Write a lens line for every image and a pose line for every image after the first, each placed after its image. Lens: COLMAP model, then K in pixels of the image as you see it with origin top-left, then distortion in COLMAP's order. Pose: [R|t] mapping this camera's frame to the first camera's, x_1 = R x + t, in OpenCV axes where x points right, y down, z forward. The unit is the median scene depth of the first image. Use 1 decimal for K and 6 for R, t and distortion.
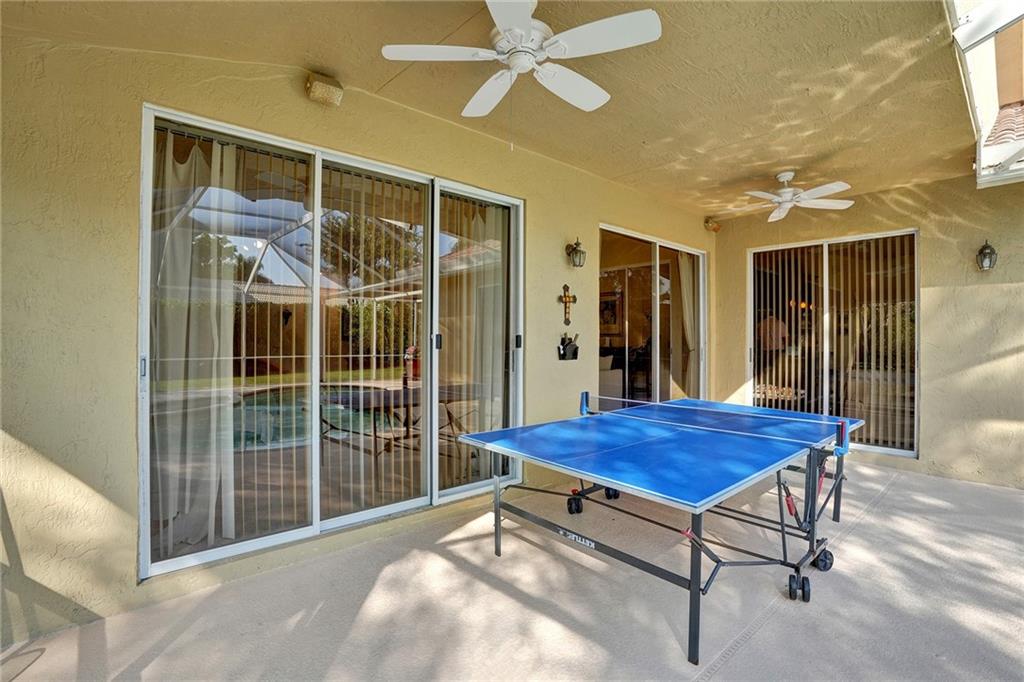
lens RADIAL K [[472.6, 0, 512.0], [0, 472.6, 341.0], [0, 0, 1]] dist [-0.002495, -0.000086]
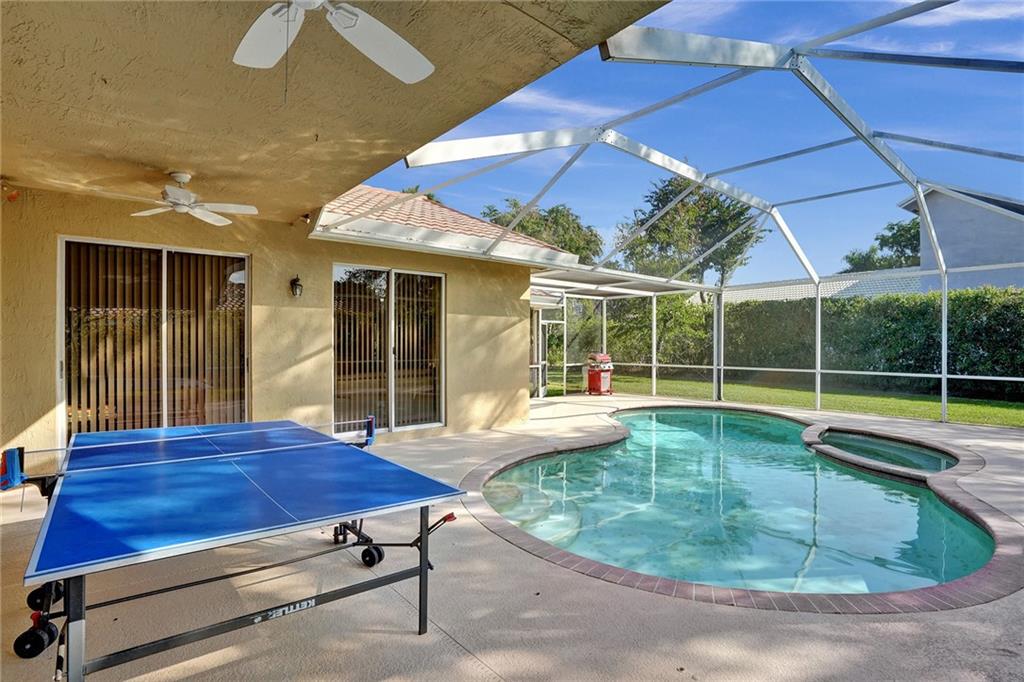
lens RADIAL K [[481.7, 0, 519.3], [0, 481.7, 335.9], [0, 0, 1]] dist [-0.044300, 0.000035]
pose [[0.050279, 0.017314, 0.998585, -0.464525], [0.011007, 0.999779, -0.017889, -0.011338], [-0.998675, 0.011890, 0.050077, 0.429964]]
